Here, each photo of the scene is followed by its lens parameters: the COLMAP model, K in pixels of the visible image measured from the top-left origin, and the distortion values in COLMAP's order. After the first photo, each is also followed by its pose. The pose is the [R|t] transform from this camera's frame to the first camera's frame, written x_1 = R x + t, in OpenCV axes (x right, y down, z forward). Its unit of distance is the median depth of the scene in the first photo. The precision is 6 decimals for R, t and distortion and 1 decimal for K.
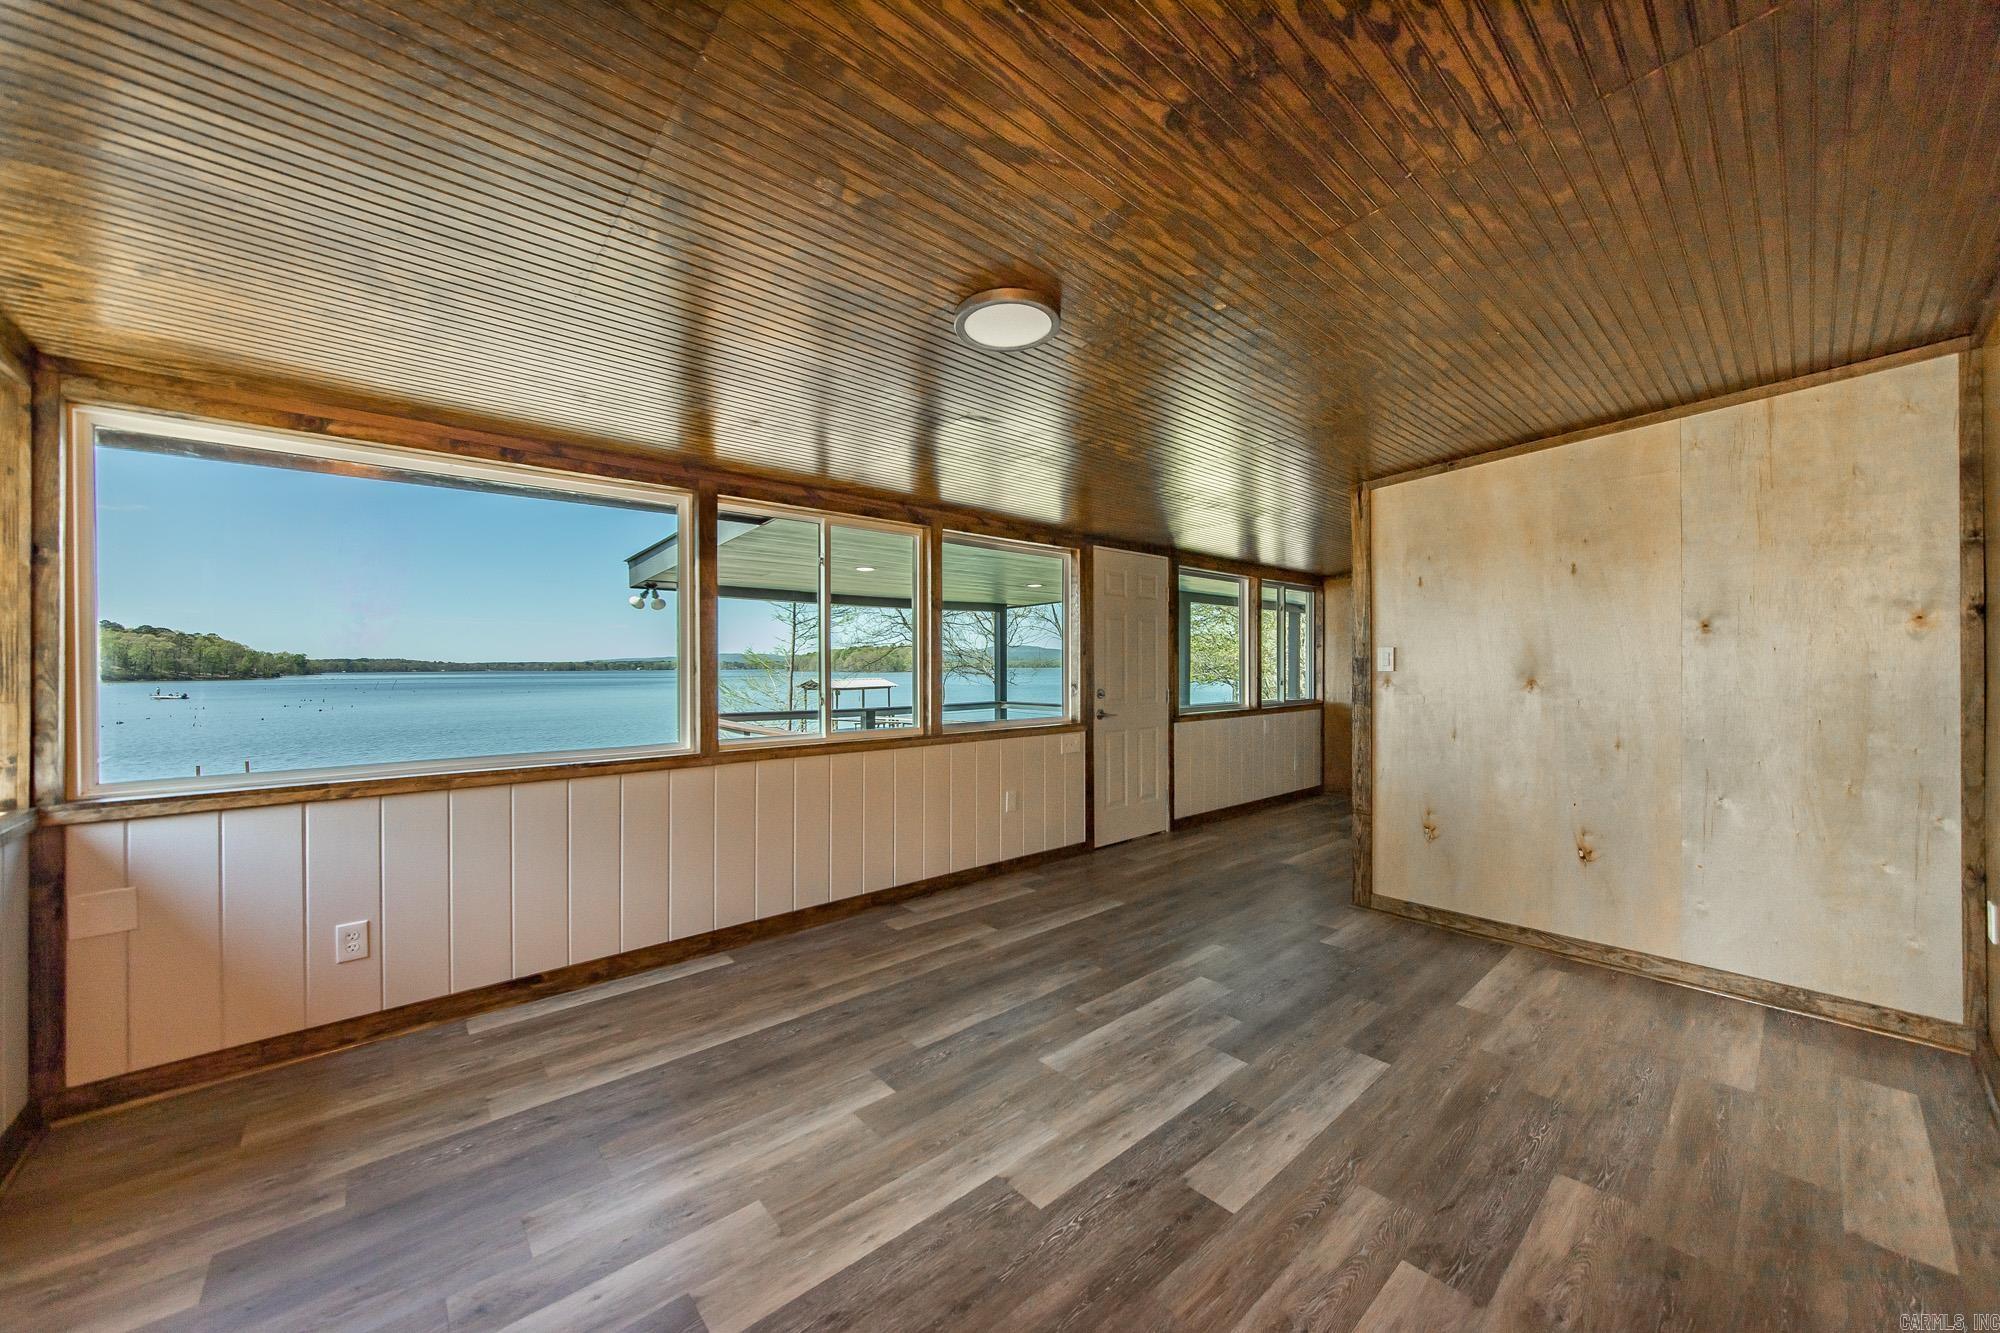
lens RADIAL K [[725.8, 0, 995.5], [0, 725.8, 665.5], [0, 0, 1]] dist [-0.001267, 0.000150]
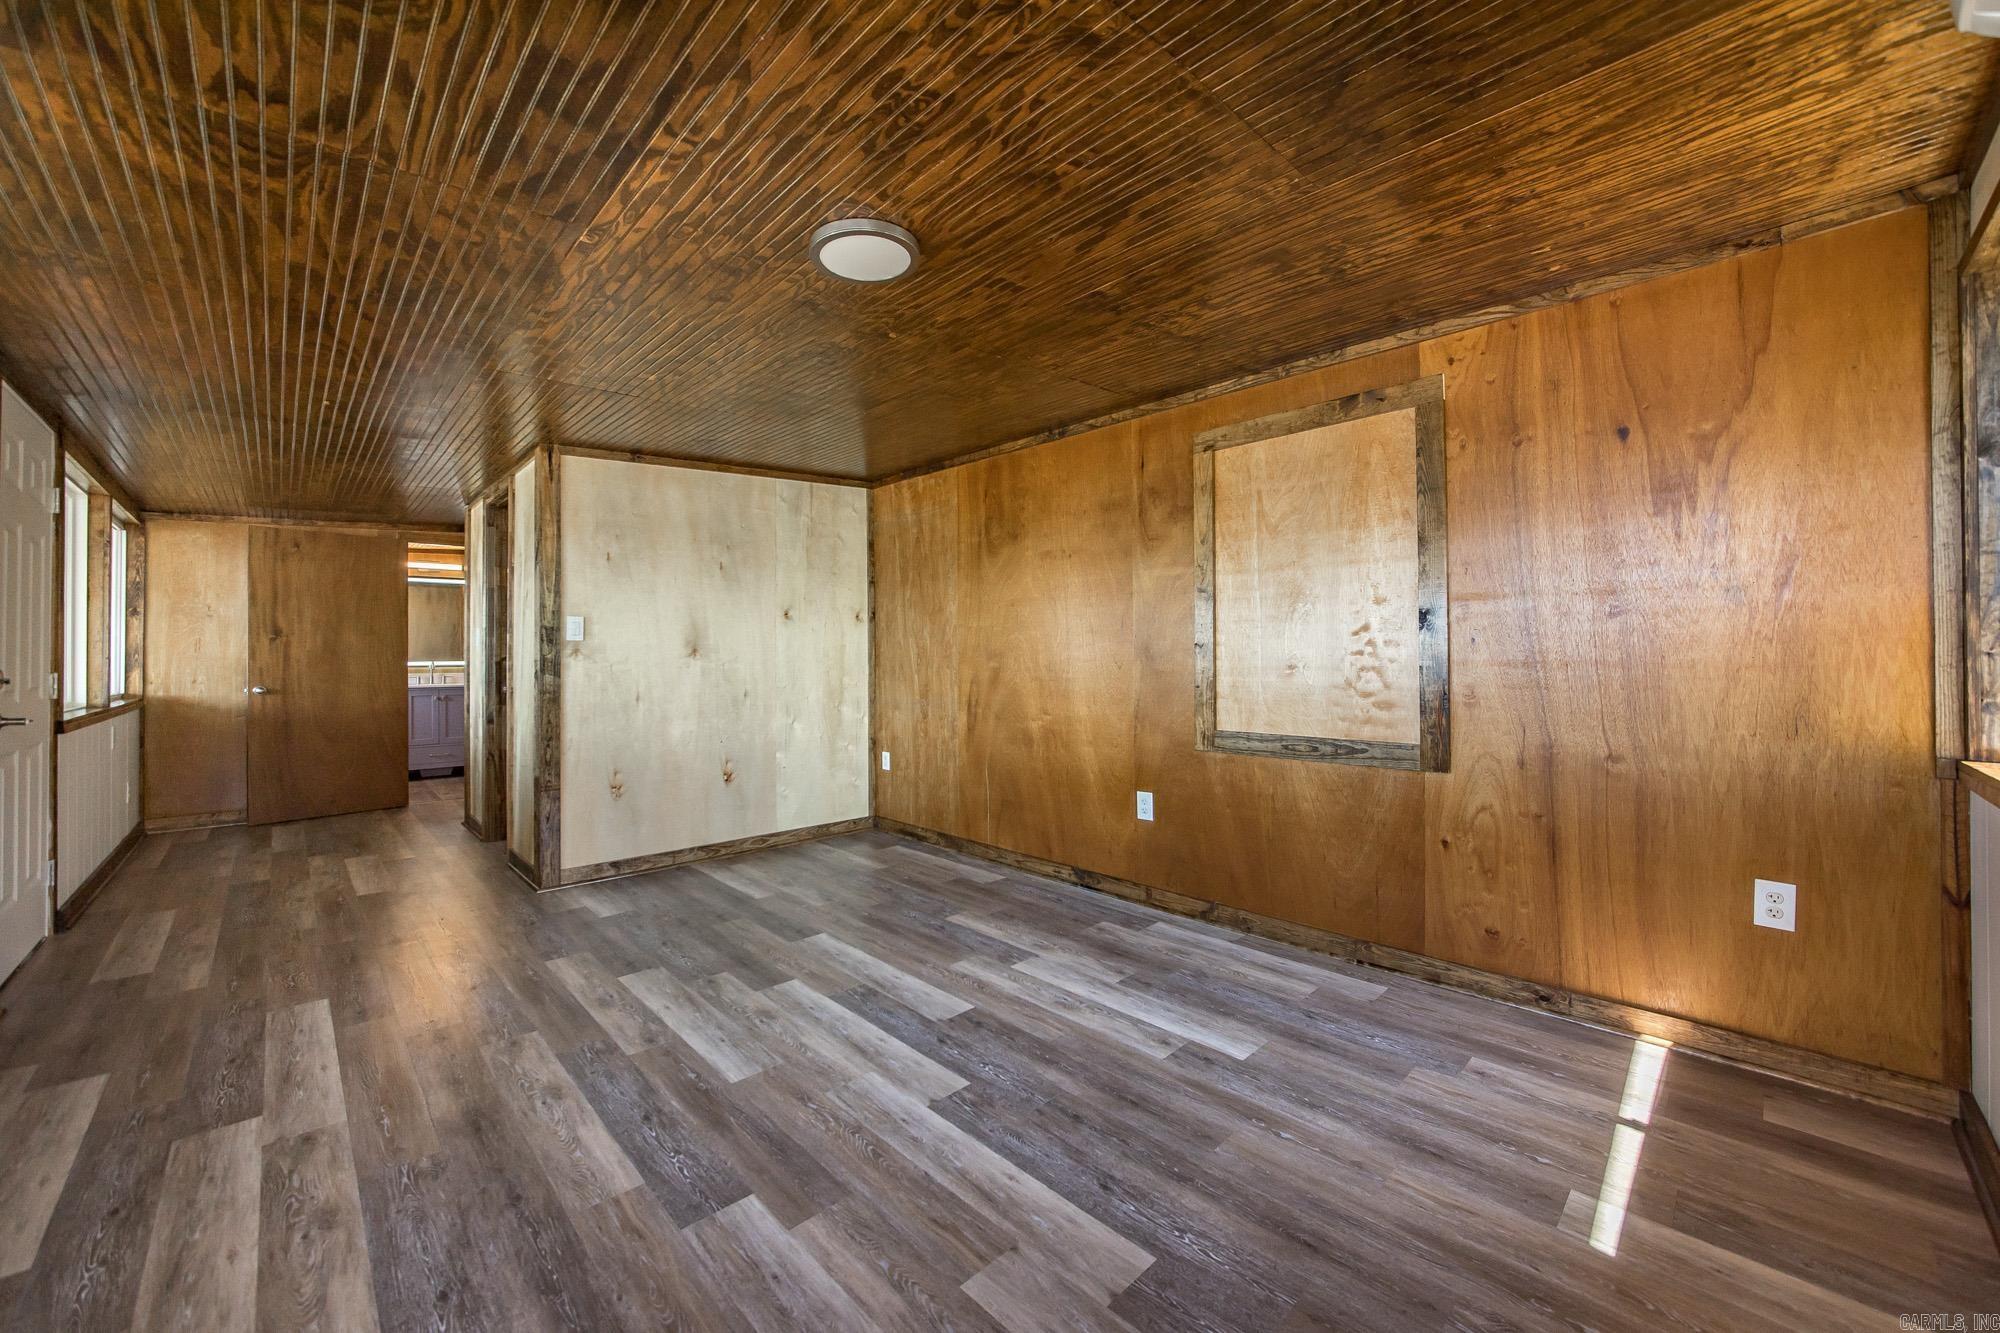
lens RADIAL K [[766.5, 0, 994.5], [0, 766.5, 648.3], [0, 0, 1]] dist [-0.015115, 0.000142]
pose [[-0.048399, 0.015950, 0.998701, -0.742570], [0.004400, 0.999866, -0.015755, 0.050526], [-0.998818, 0.003631, -0.048463, 0.652521]]
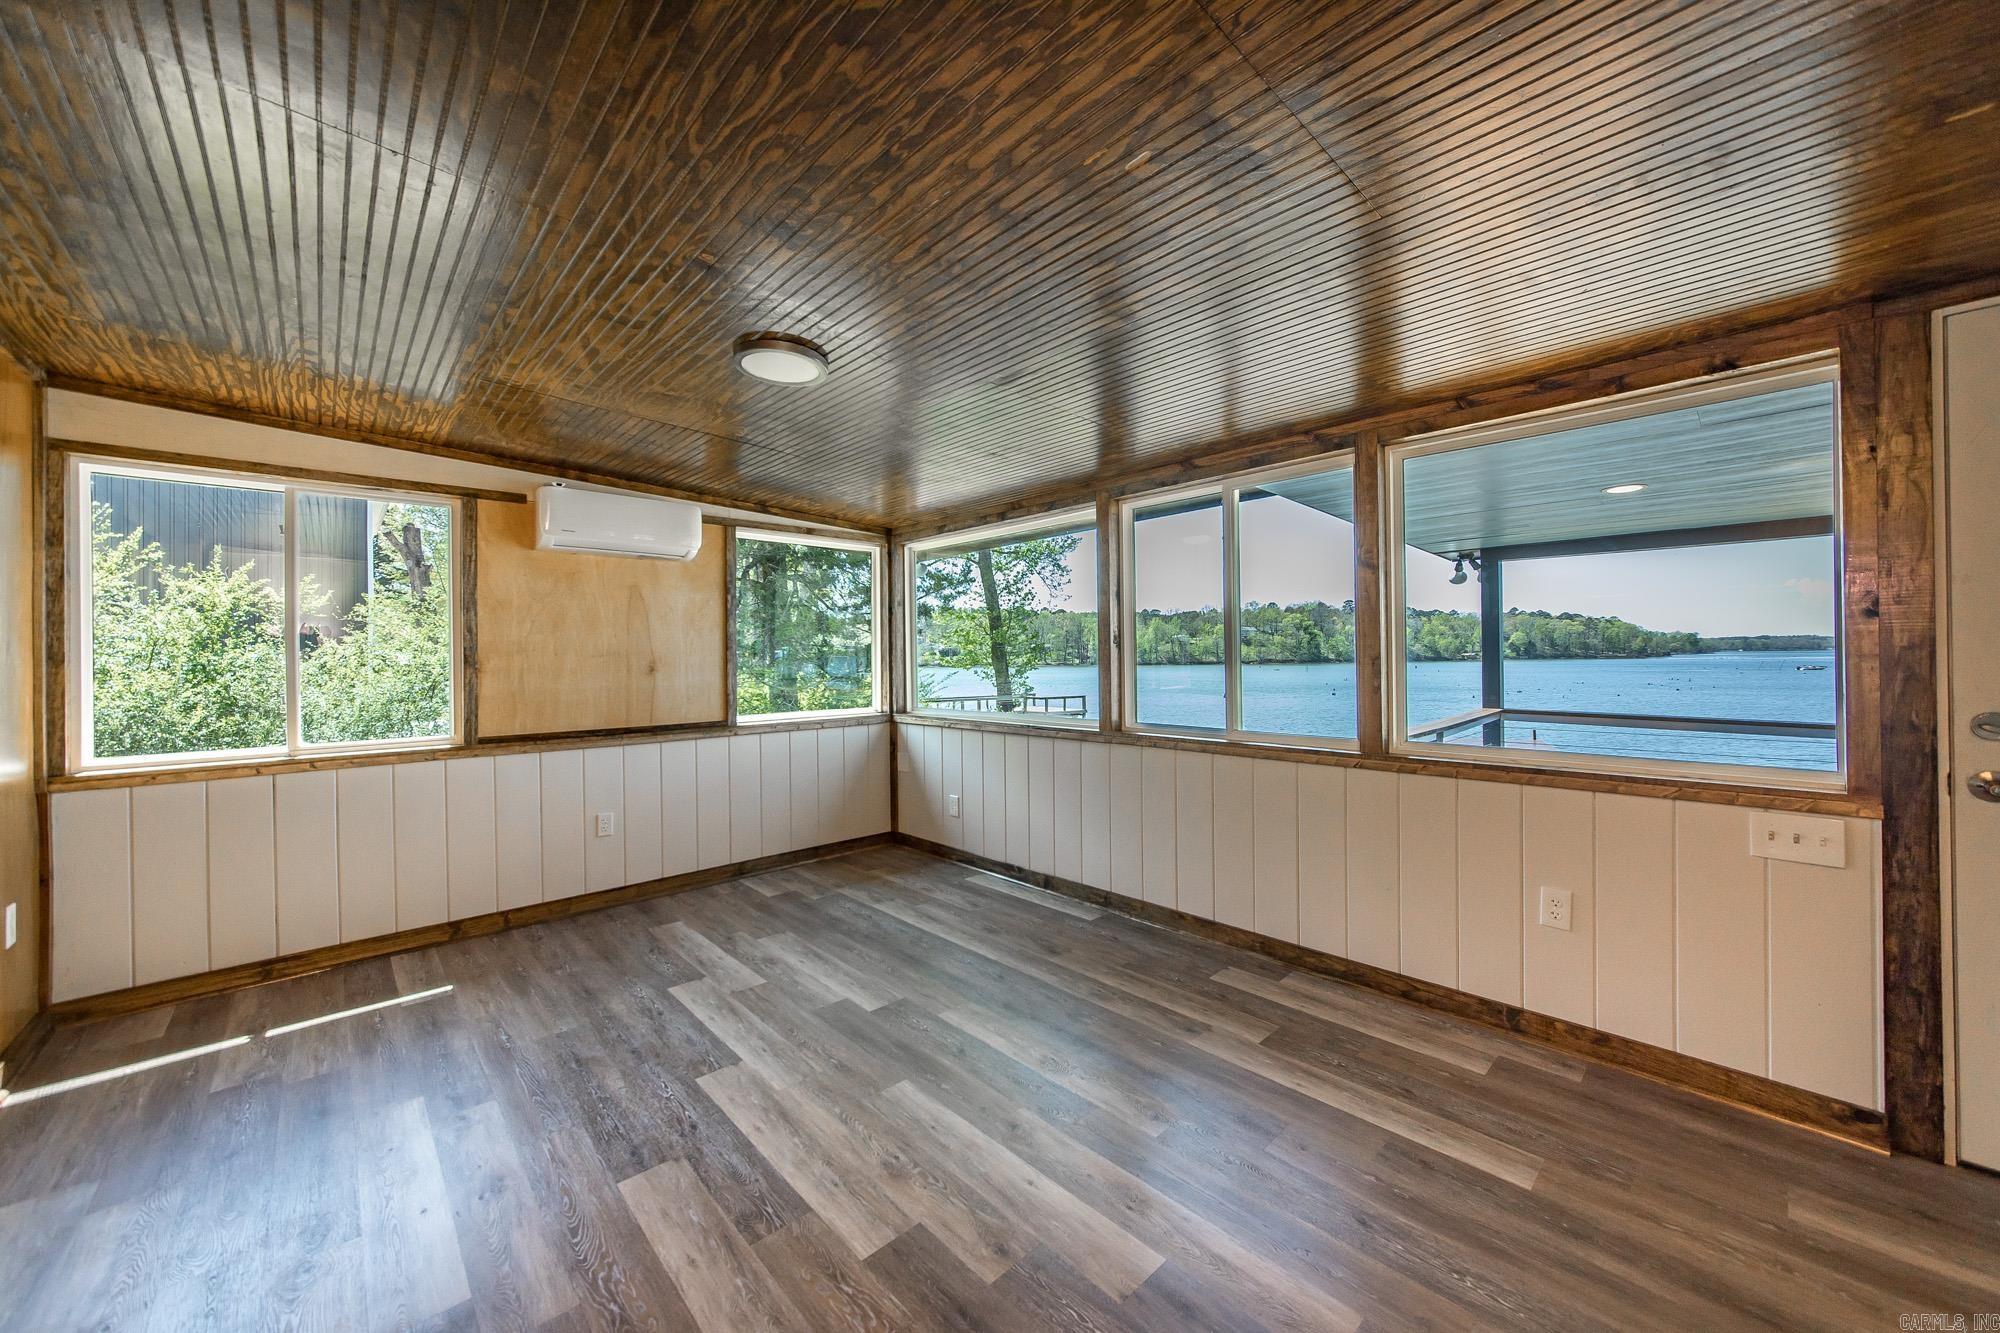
lens RADIAL K [[725.8, 0, 995.5], [0, 725.8, 665.5], [0, 0, 1]] dist [-0.001267, 0.000150]
pose [[0.034570, 0.015529, -0.999282, 0.879136], [0.014043, 0.999773, 0.016022, -0.005656], [0.999304, -0.014587, 0.034344, 0.965031]]
